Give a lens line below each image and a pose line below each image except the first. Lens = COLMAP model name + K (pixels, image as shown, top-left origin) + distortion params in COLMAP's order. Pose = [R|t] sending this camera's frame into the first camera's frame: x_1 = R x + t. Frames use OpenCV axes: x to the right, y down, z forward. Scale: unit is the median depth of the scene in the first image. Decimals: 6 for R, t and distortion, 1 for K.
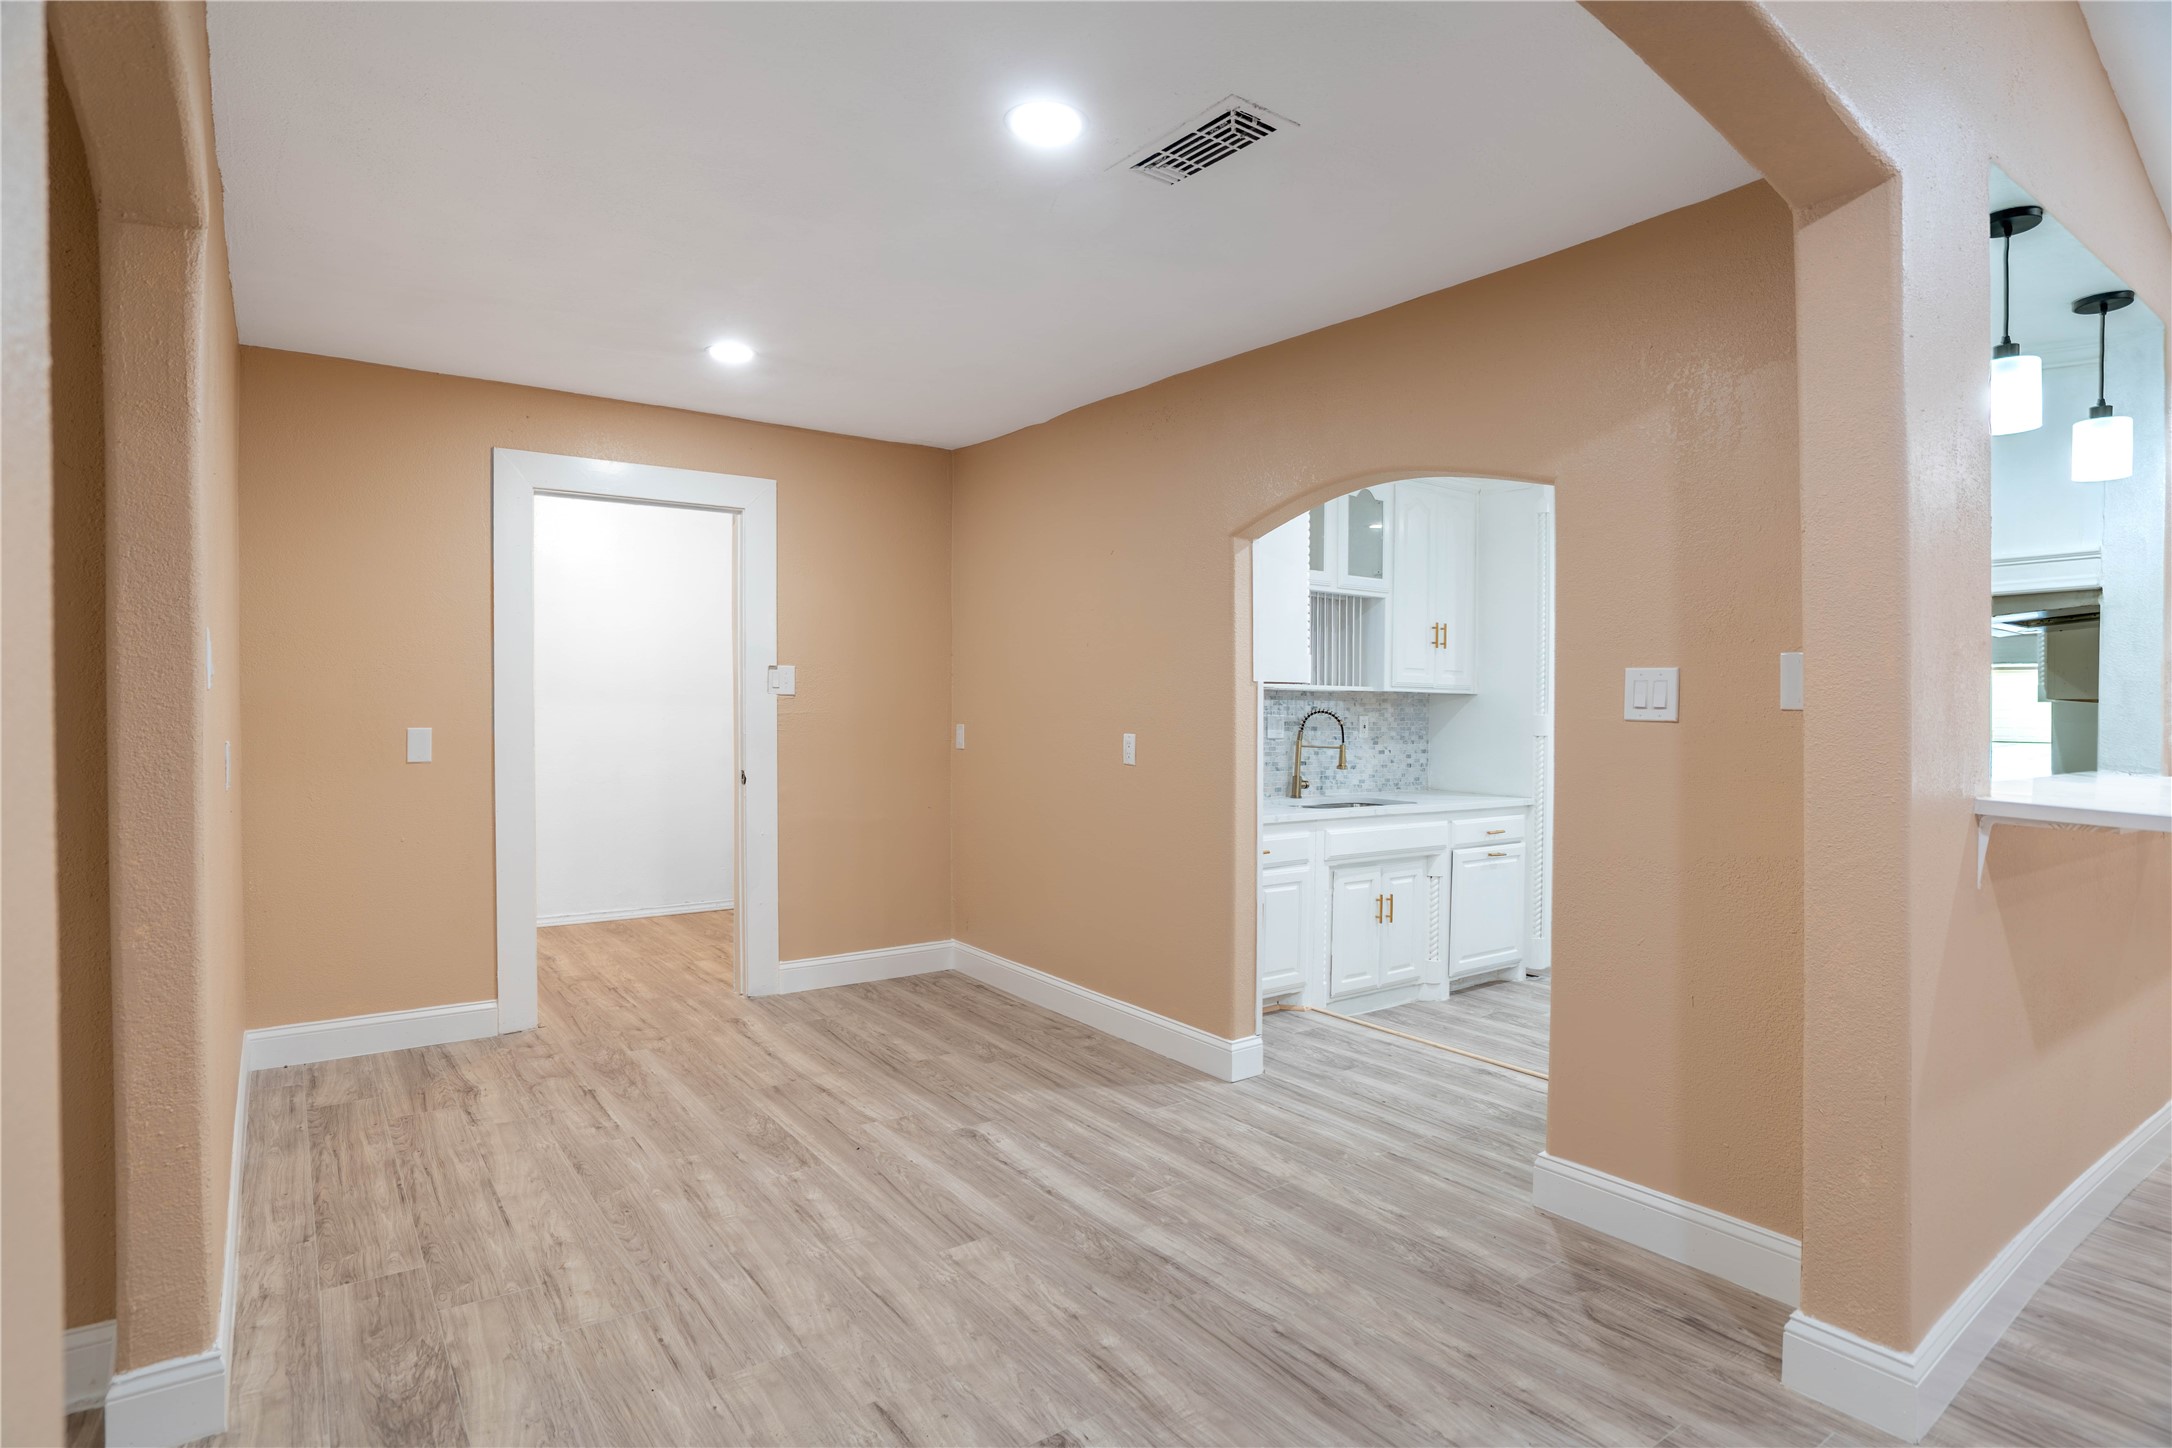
lens RADIAL K [[1123.4, 0, 1087.3], [0, 1123.4, 725.6], [0, 0, 1]] dist [-0.029164, 0.000373]
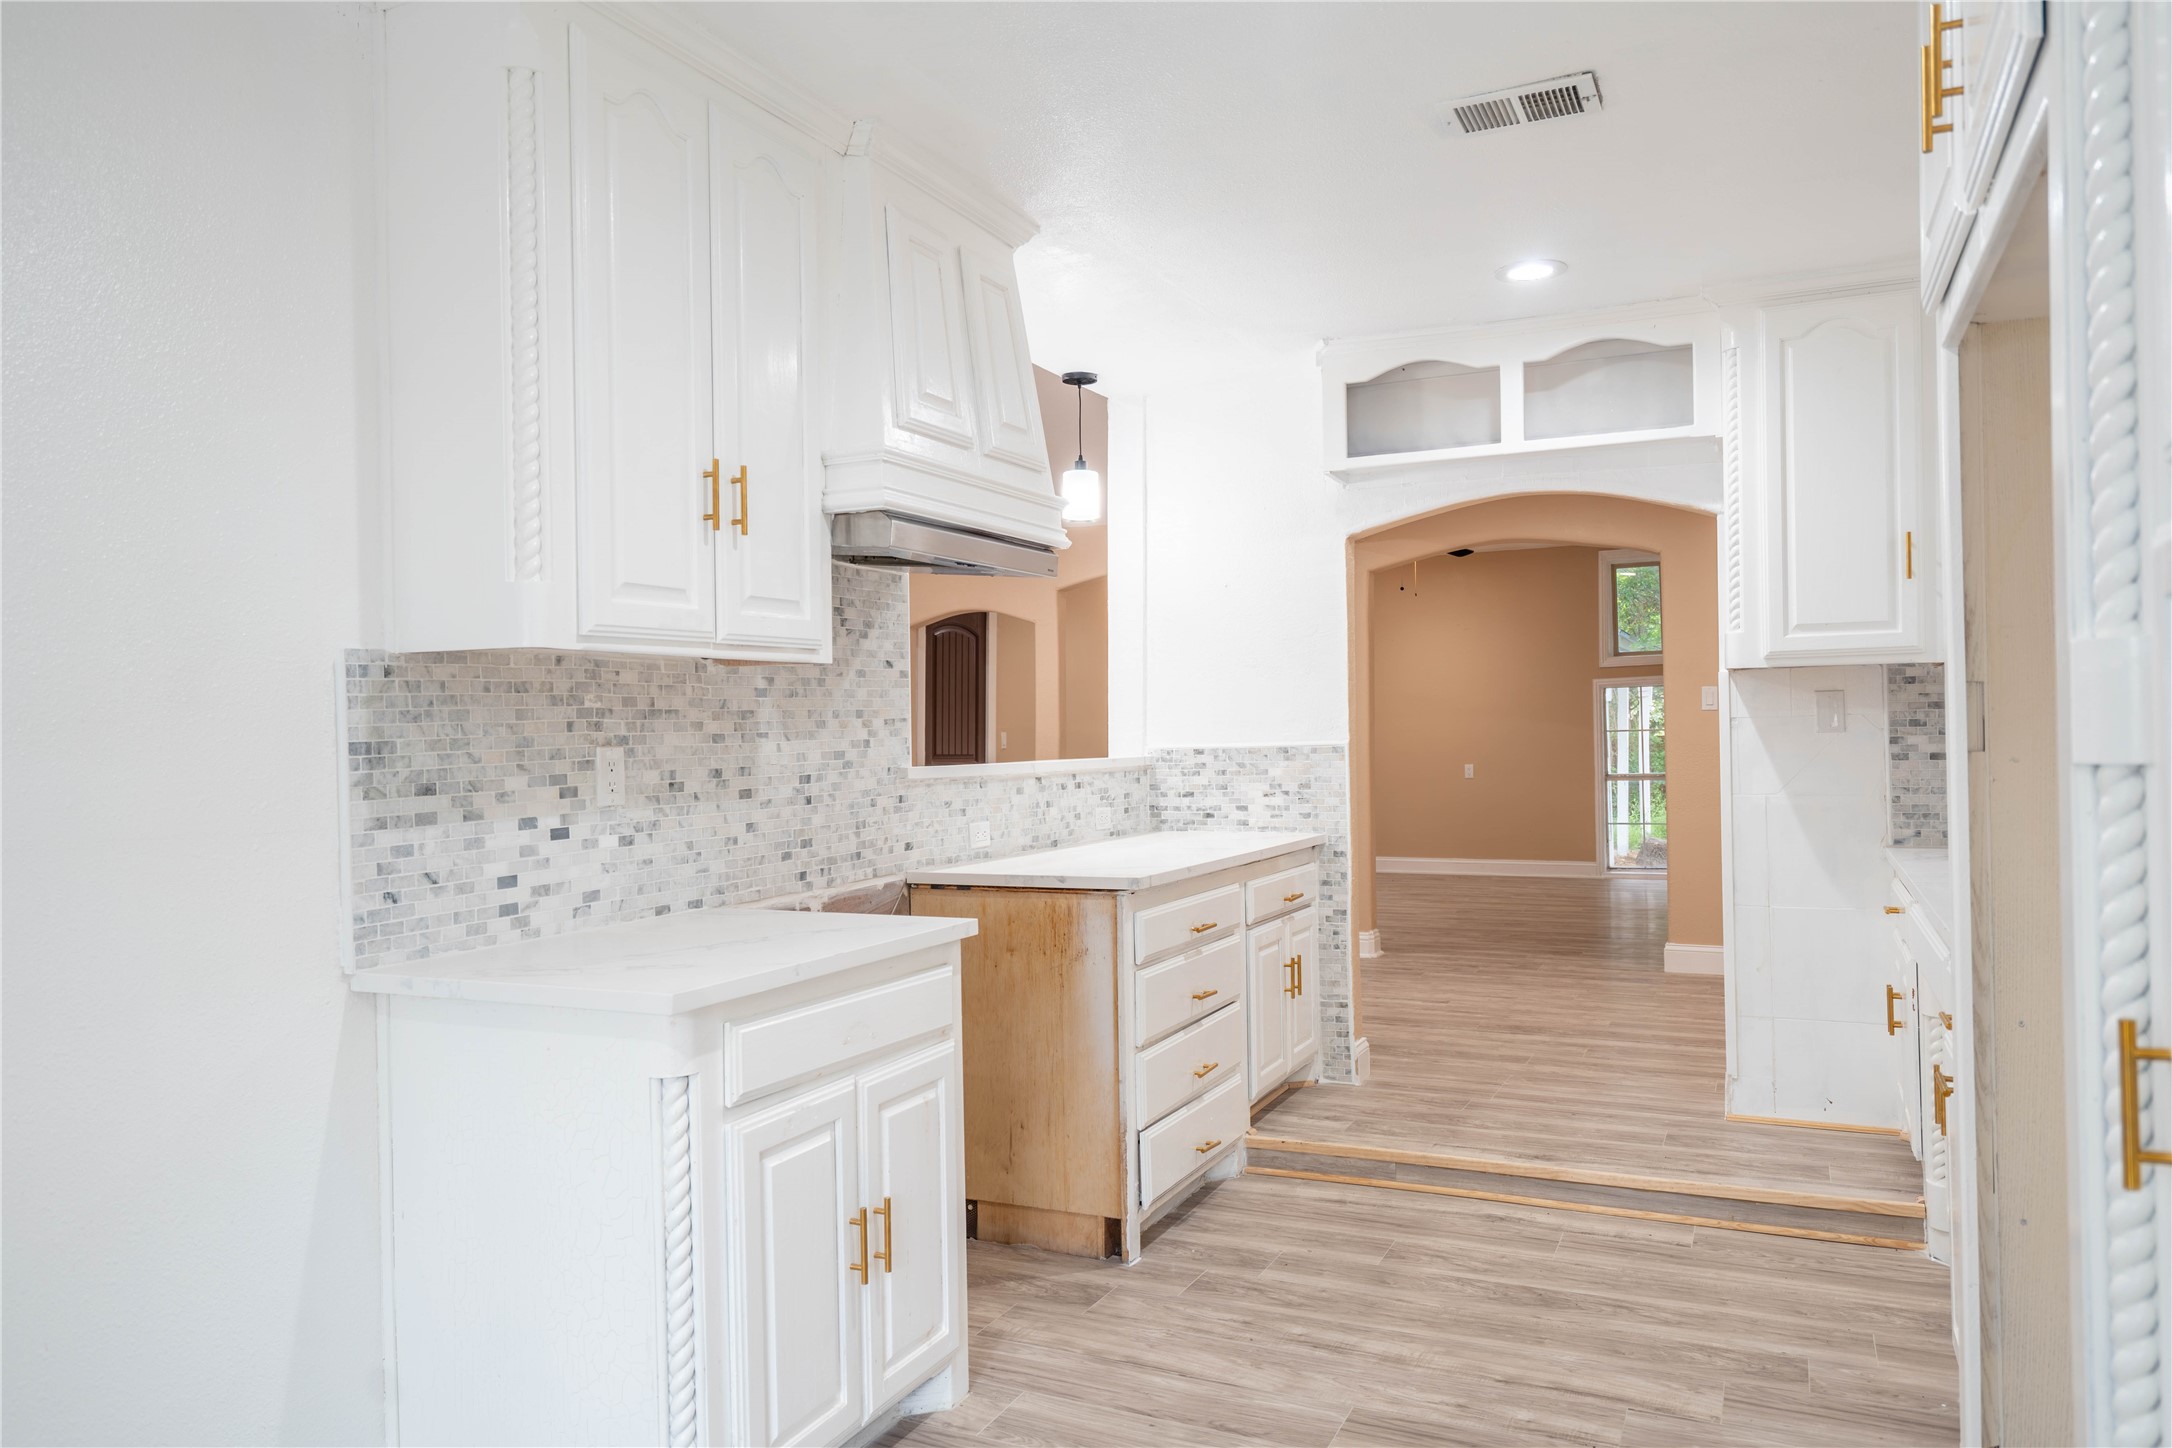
lens RADIAL K [[1499.4, 0, 1077.3], [0, 1499.4, 737.6], [0, 0, 1]] dist [0.002778, 0.002077]
pose [[-0.880862, -0.002998, -0.473363, 0.926291], [-0.007945, 0.999933, 0.008452, 0.004816], [0.473306, 0.011206, -0.880827, 1.428710]]
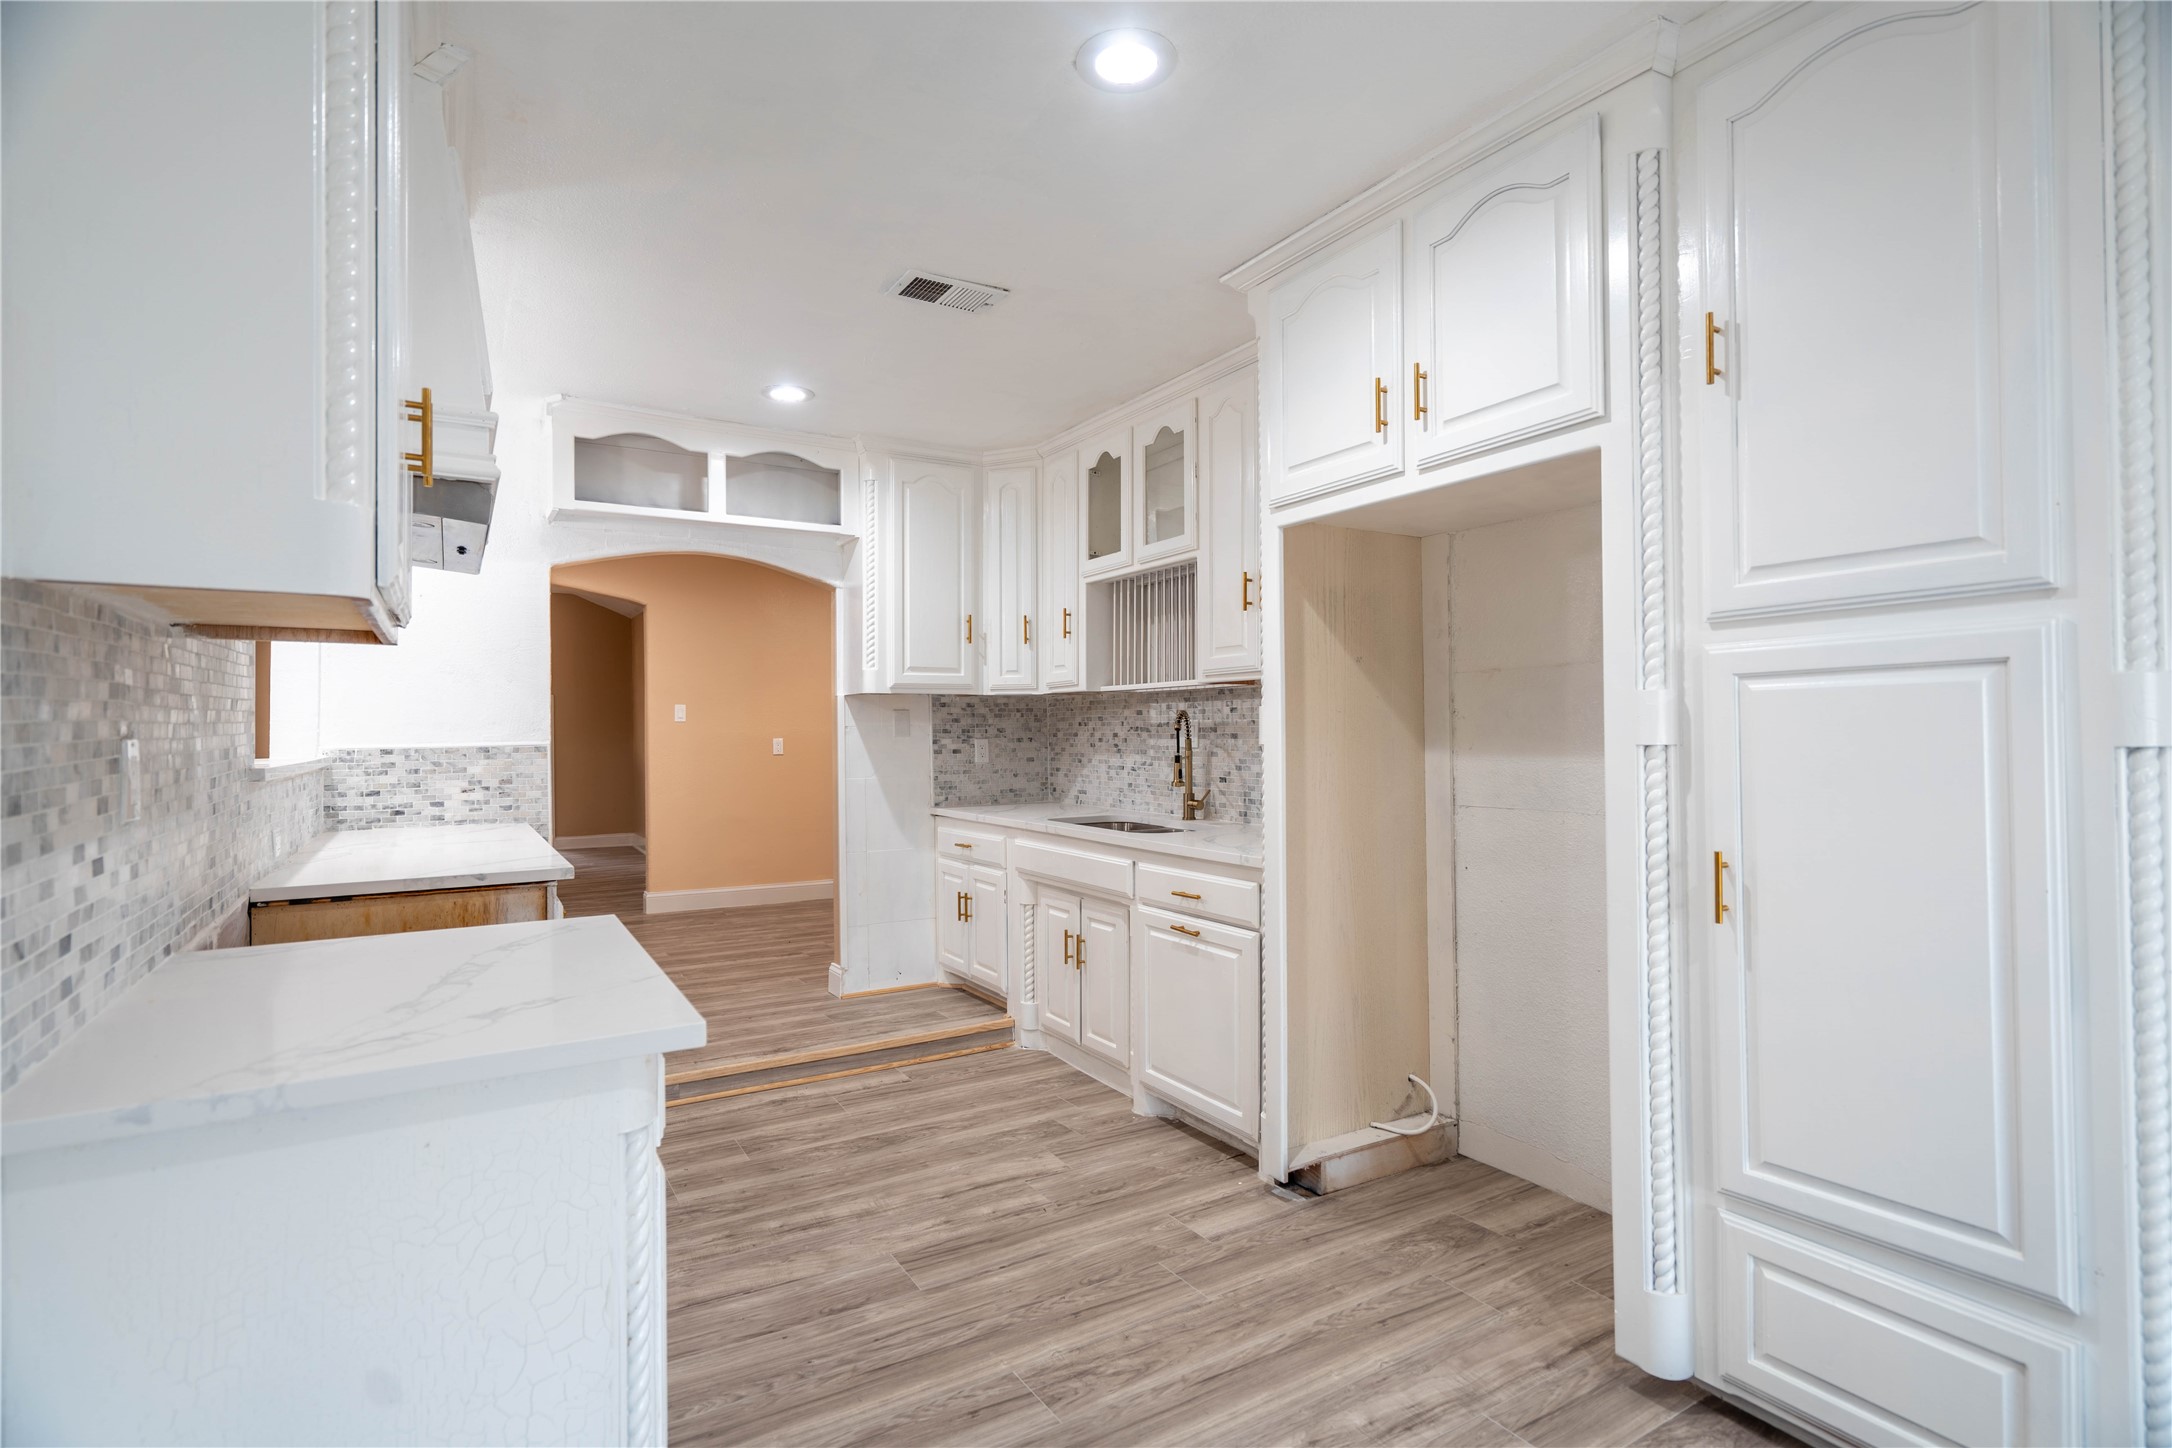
lens RADIAL K [[1063.7, 0, 1086.5], [0, 1063.7, 733.4], [0, 0, 1]] dist [0.004758, -0.000523]
pose [[-0.092112, -0.013463, -0.995658, 1.083398], [-0.012537, 0.999845, -0.012359, 0.012983], [0.995670, 0.011344, -0.092267, 1.110429]]
